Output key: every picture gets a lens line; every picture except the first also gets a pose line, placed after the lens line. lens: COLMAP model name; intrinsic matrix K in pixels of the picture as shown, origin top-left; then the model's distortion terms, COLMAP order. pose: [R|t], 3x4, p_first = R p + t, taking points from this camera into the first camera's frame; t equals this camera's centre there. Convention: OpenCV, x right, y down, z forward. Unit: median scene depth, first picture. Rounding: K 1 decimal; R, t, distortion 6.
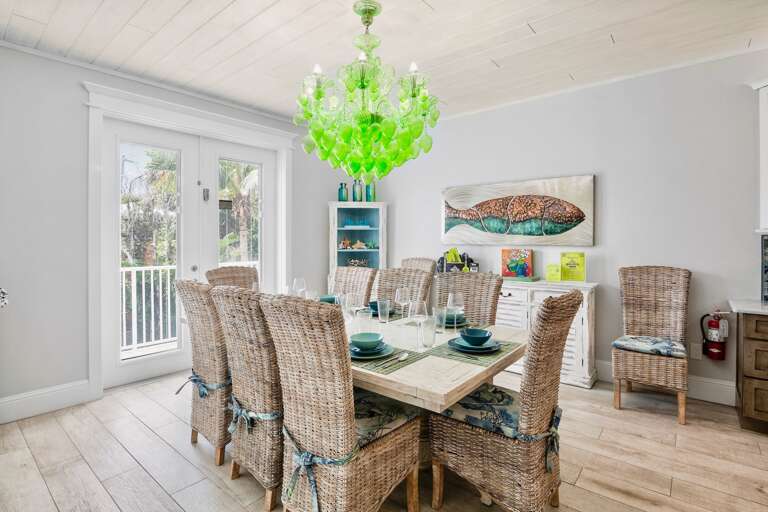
lens RADIAL K [[376.1, 0, 385.1], [0, 376.1, 248.0], [0, 0, 1]] dist [-0.035825, 0.000671]
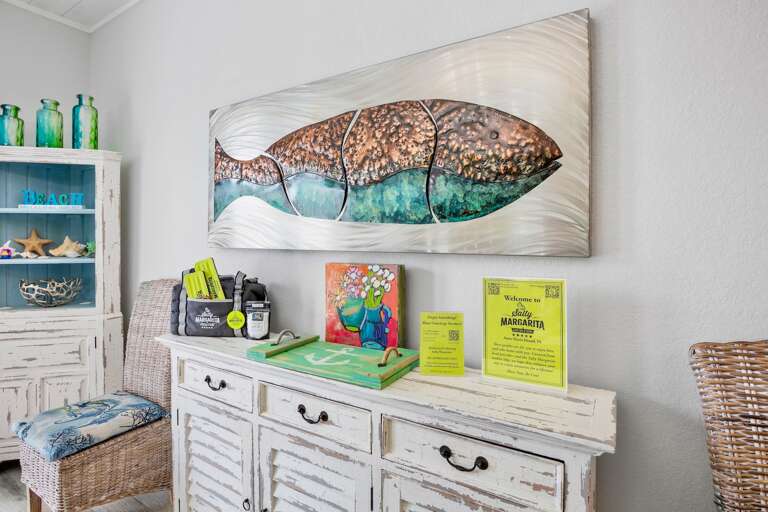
lens RADIAL K [[376.1, 0, 393.0], [0, 376.1, 239.8], [0, 0, 1]] dist [-0.035825, 0.000671]
pose [[0.987173, 0.002120, 0.159641, 0.319515], [0.000319, 0.999884, -0.015246, -0.013197], [-0.159655, 0.015102, 0.987057, 0.650148]]
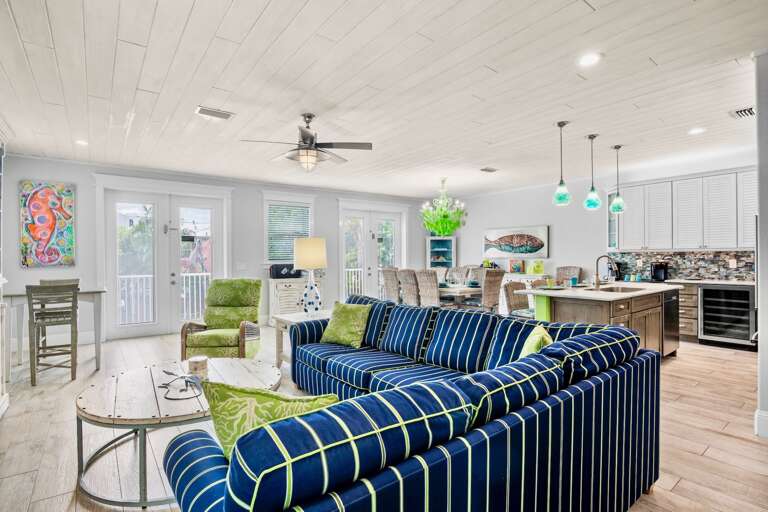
lens RADIAL K [[376.1, 0, 379.5], [0, 376.1, 262.3], [0, 0, 1]] dist [-0.035825, 0.000671]
pose [[0.971774, -0.001794, -0.235909, 0.098115], [0.001011, 0.999994, -0.003443, 0.023986], [0.235913, 0.003108, 0.971769, -1.222292]]
